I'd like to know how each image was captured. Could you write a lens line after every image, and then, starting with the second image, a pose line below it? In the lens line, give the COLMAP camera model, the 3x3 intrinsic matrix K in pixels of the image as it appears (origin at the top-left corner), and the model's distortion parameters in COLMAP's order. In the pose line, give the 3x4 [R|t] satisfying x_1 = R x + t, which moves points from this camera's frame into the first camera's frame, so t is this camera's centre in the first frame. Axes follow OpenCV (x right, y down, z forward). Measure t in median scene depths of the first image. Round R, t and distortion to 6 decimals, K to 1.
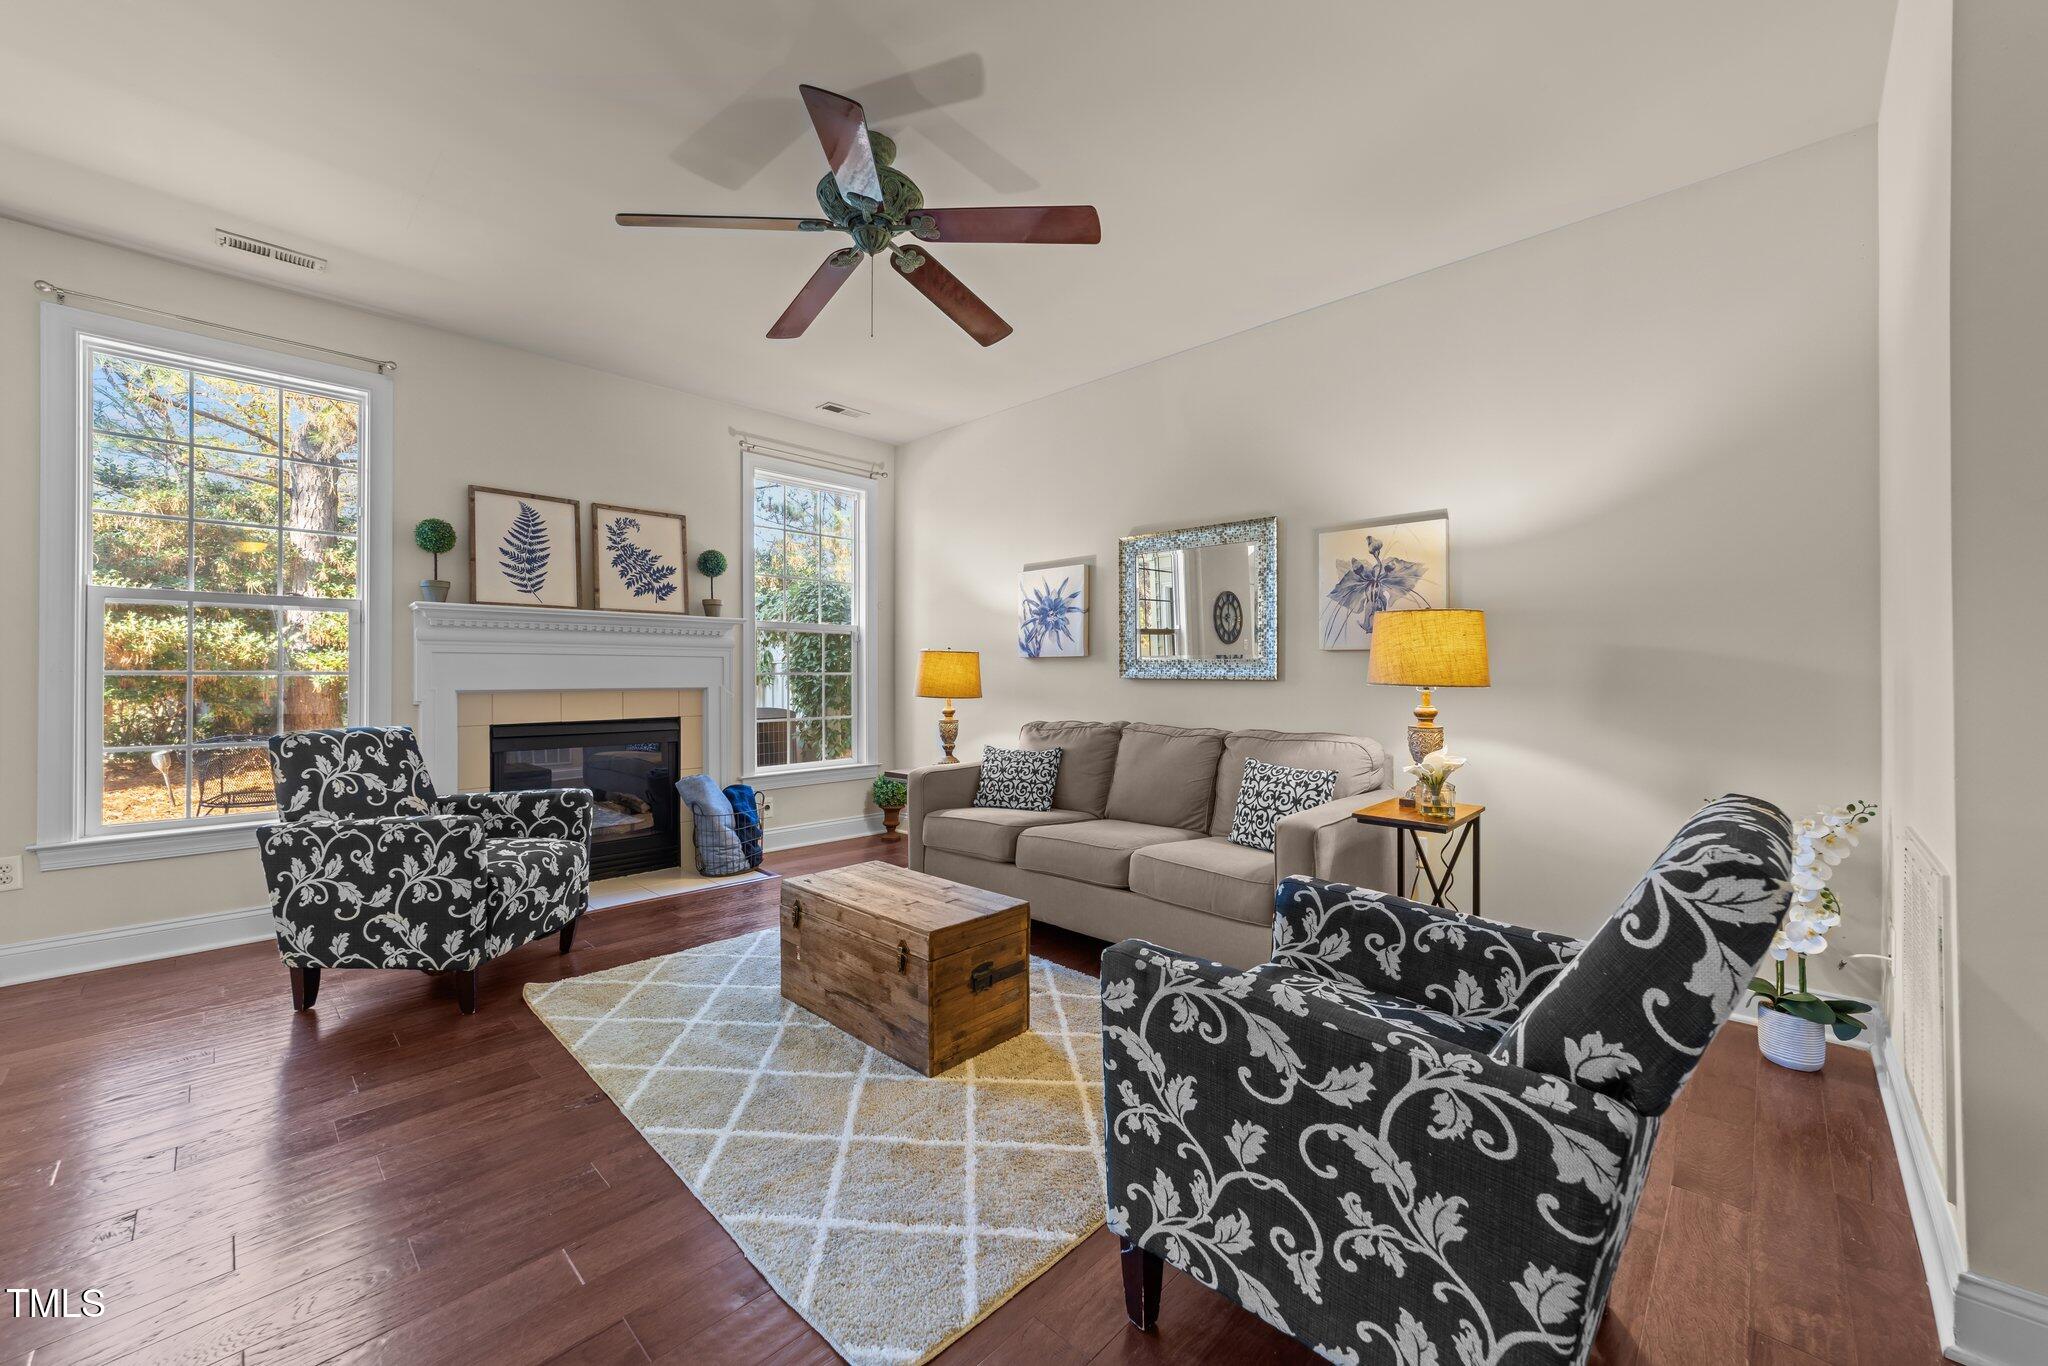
lens RADIAL K [[785.4, 0, 1031.6], [0, 785.4, 672.0], [0, 0, 1]] dist [0.000748, 0.001464]
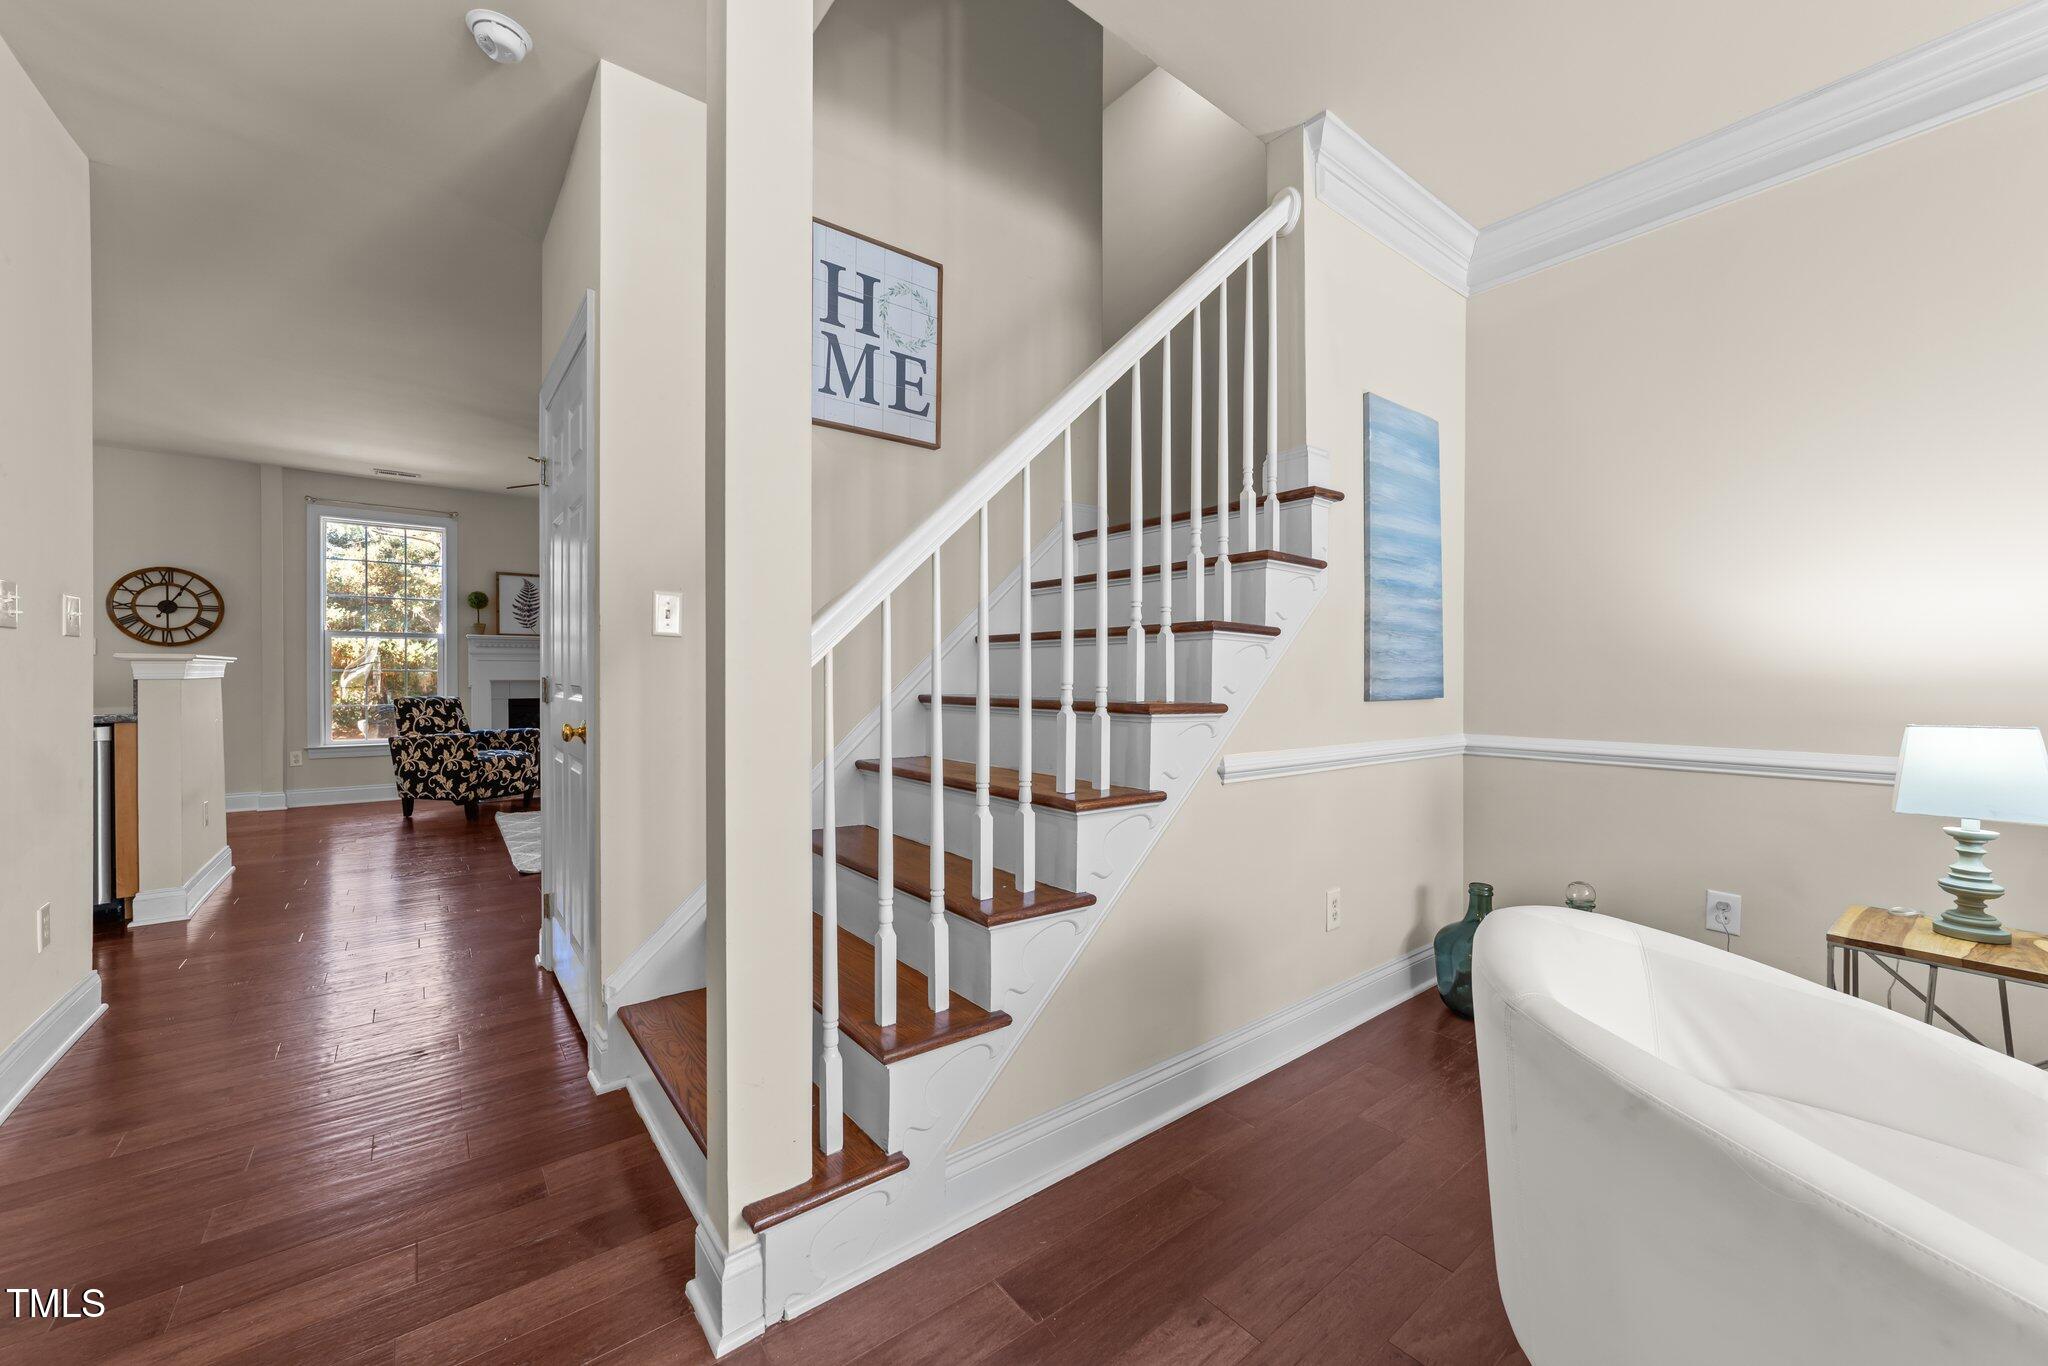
lens RADIAL K [[785.4, 0, 1025.9], [0, 785.4, 678.6], [0, 0, 1]] dist [0.000748, 0.001464]
pose [[0.989826, 0.004431, -0.142214, 1.042732], [-0.002859, 0.999933, 0.011257, -0.006902], [0.142254, -0.010735, 0.989772, -0.888330]]
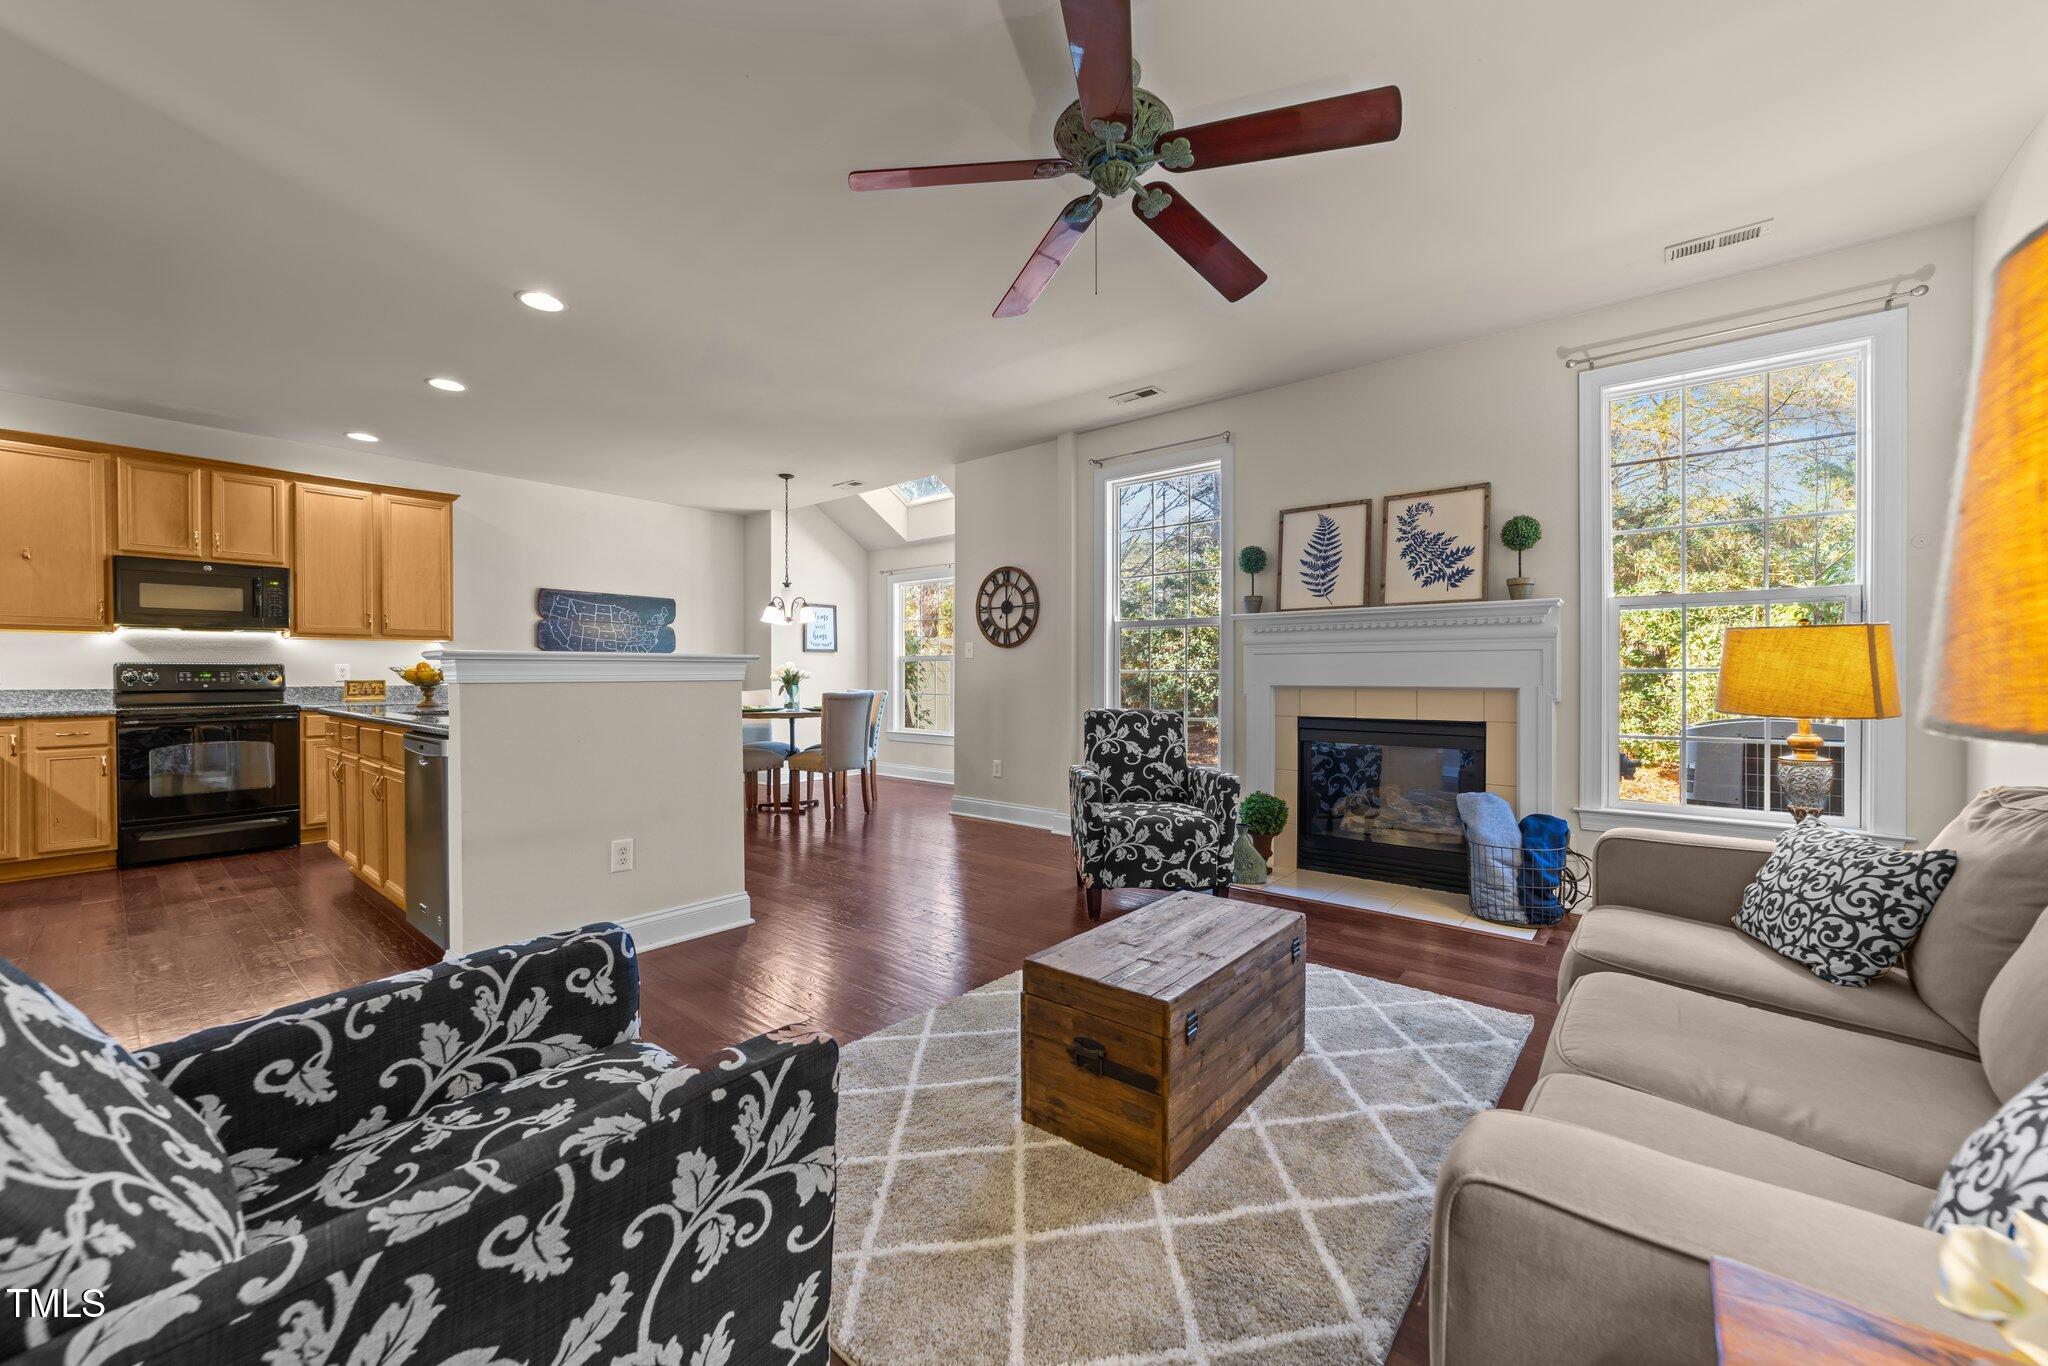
lens RADIAL K [[785.4, 0, 1025.0], [0, 785.4, 683.4], [0, 0, 1]] dist [0.000748, 0.001464]
pose [[0.074622, 0.011897, -0.997141, 0.545518], [0.004715, 0.999913, 0.012283, 0.004359], [0.997201, -0.005618, 0.074560, 0.674054]]
